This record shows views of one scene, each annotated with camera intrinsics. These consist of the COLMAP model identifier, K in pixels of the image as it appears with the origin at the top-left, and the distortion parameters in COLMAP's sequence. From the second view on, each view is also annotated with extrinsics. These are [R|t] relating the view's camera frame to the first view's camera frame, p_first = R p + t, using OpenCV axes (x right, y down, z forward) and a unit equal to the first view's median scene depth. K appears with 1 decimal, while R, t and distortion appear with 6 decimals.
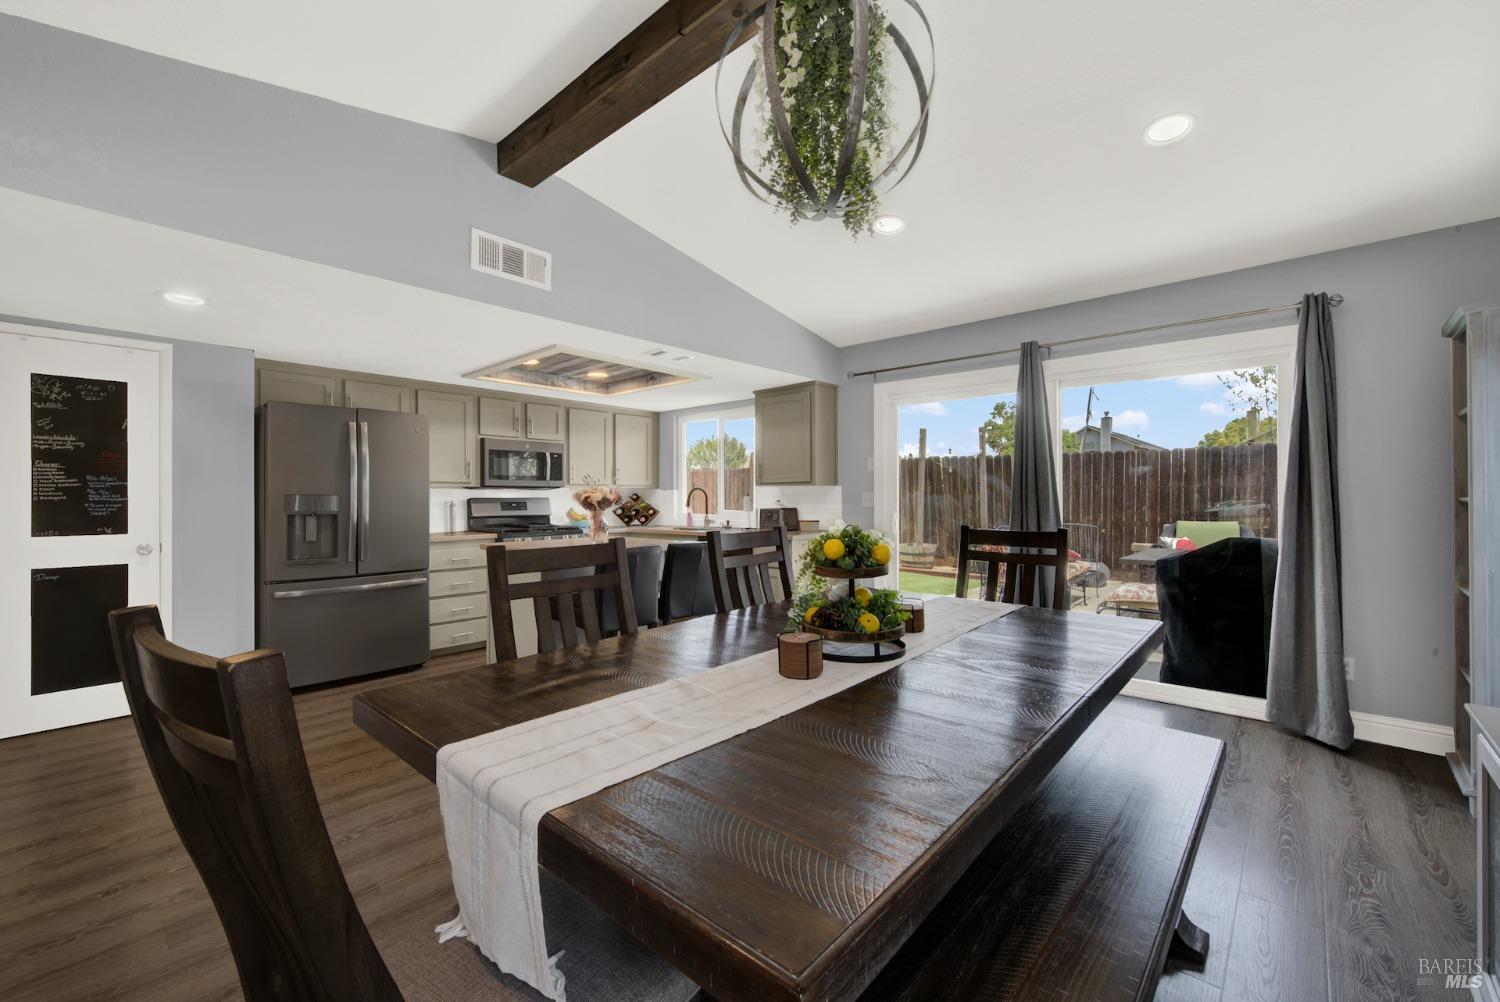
lens RADIAL K [[611.1, 0, 751.4], [0, 611.1, 499.8], [0, 0, 1]] dist [-0.000169, -0.000567]
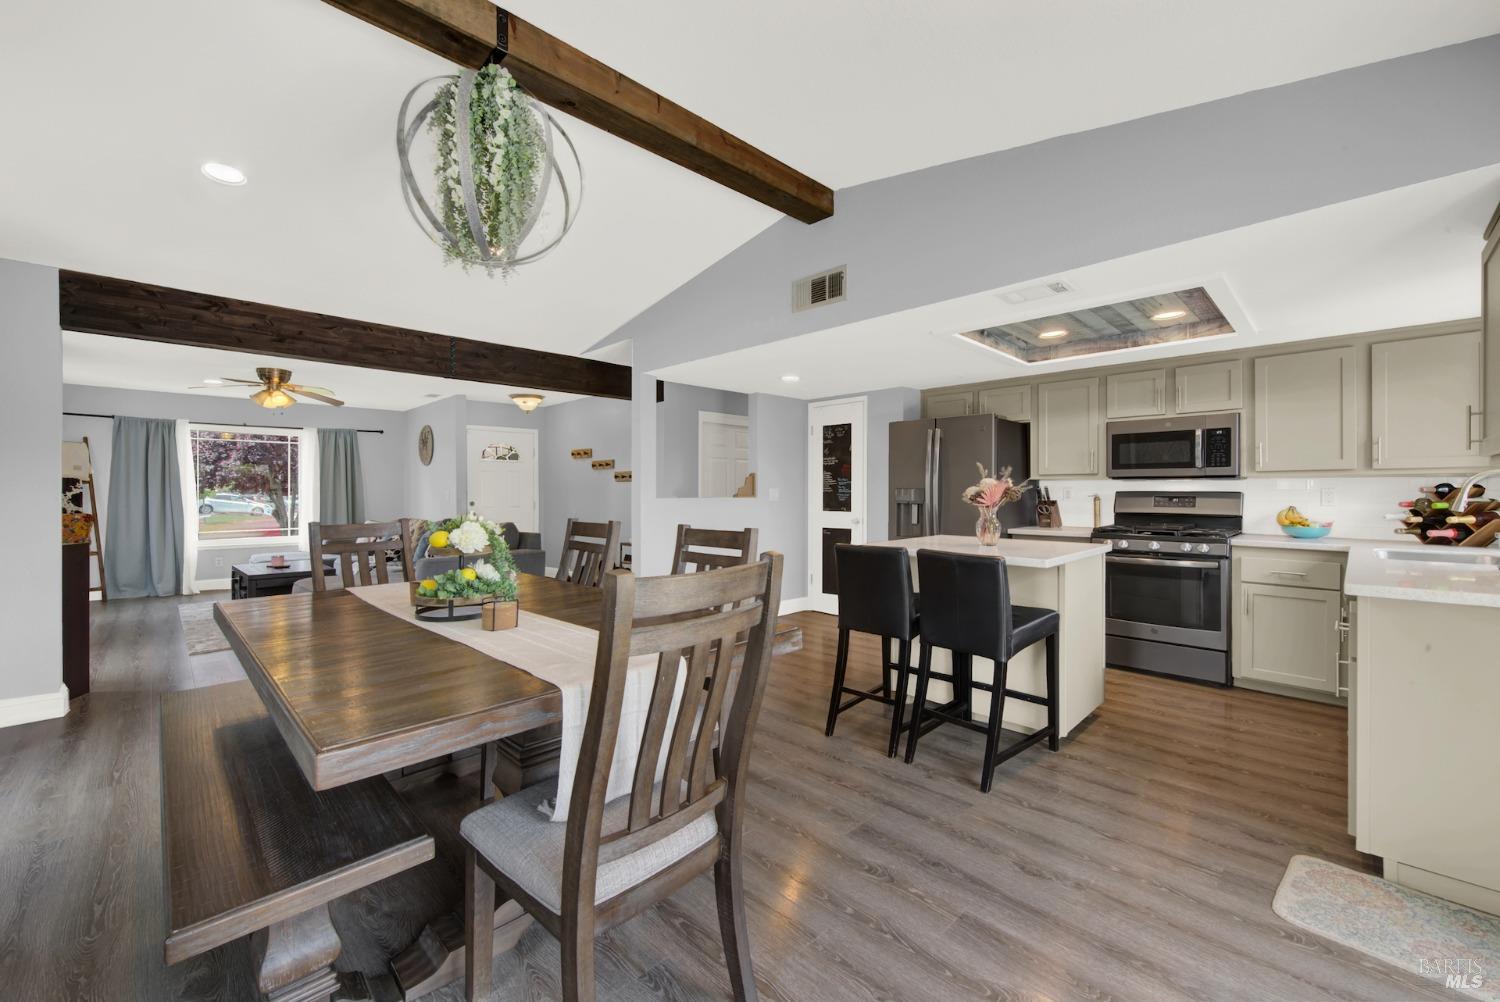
lens RADIAL K [[602.2, 0, 755.7], [0, 602.2, 493.3], [0, 0, 1]] dist [-0.001567, -0.000228]
pose [[-0.056284, 0.007404, -0.998387, 0.574025], [-0.002159, 0.999969, 0.007538, -0.006312], [0.998412, 0.002579, -0.056266, 0.700442]]
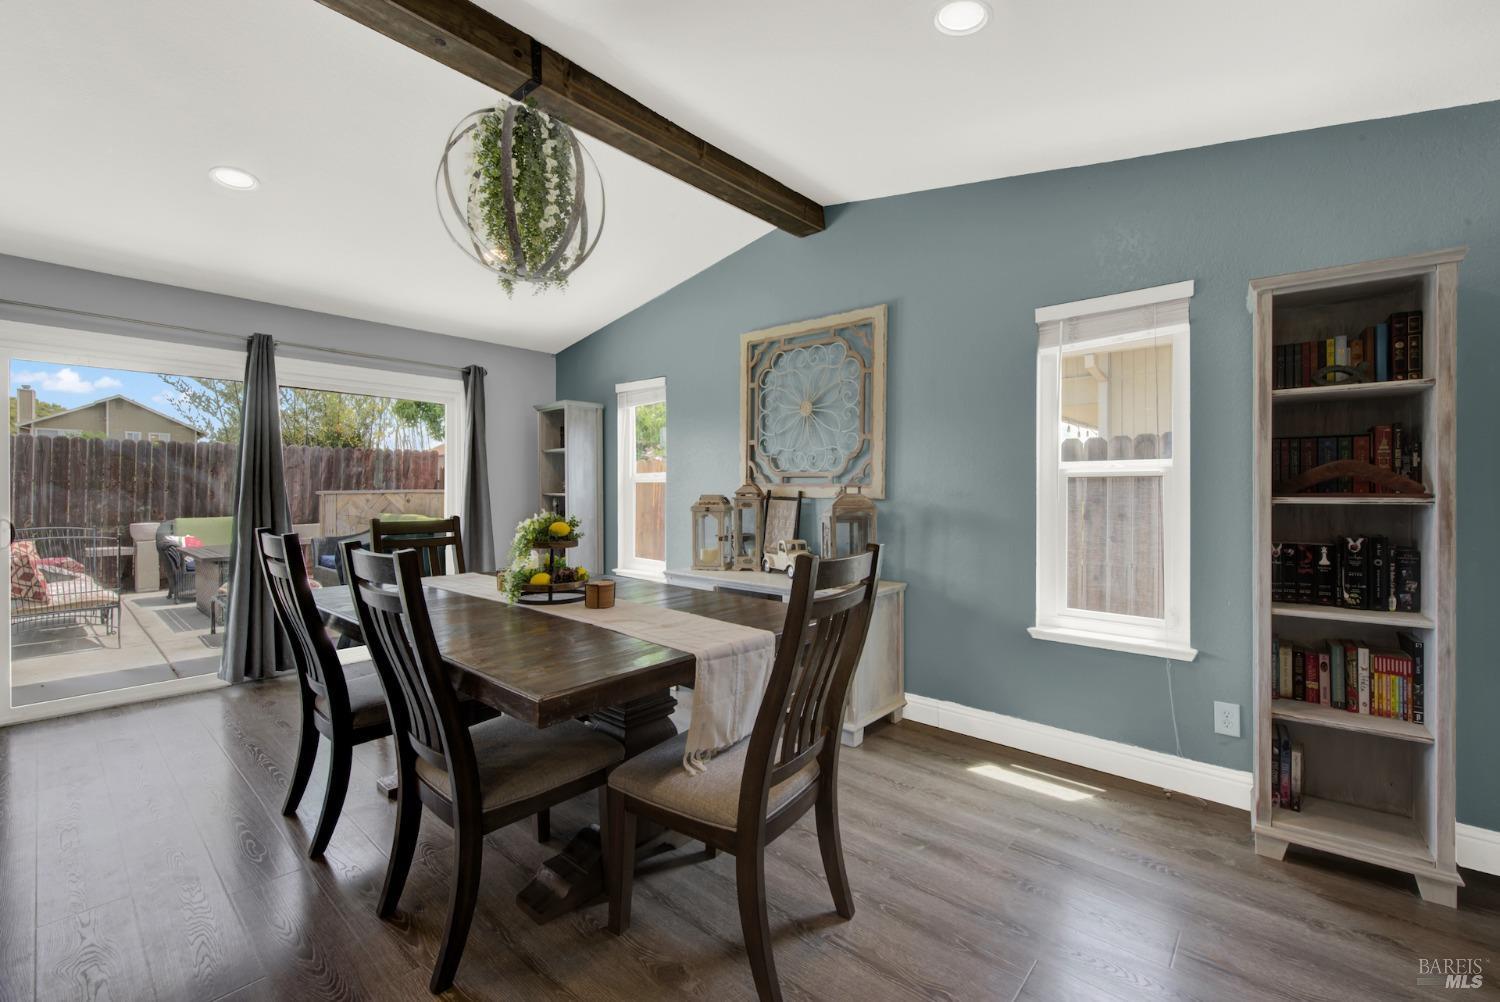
lens RADIAL K [[628.3, 0, 753.5], [0, 628.3, 496.4], [0, 0, 1]] dist [0.003615, 0.000340]
pose [[-0.007751, -0.003704, 0.999963, -0.551184], [0.003419, 0.999987, 0.003731, -0.000038], [-0.999964, 0.003447, -0.007739, 0.218387]]
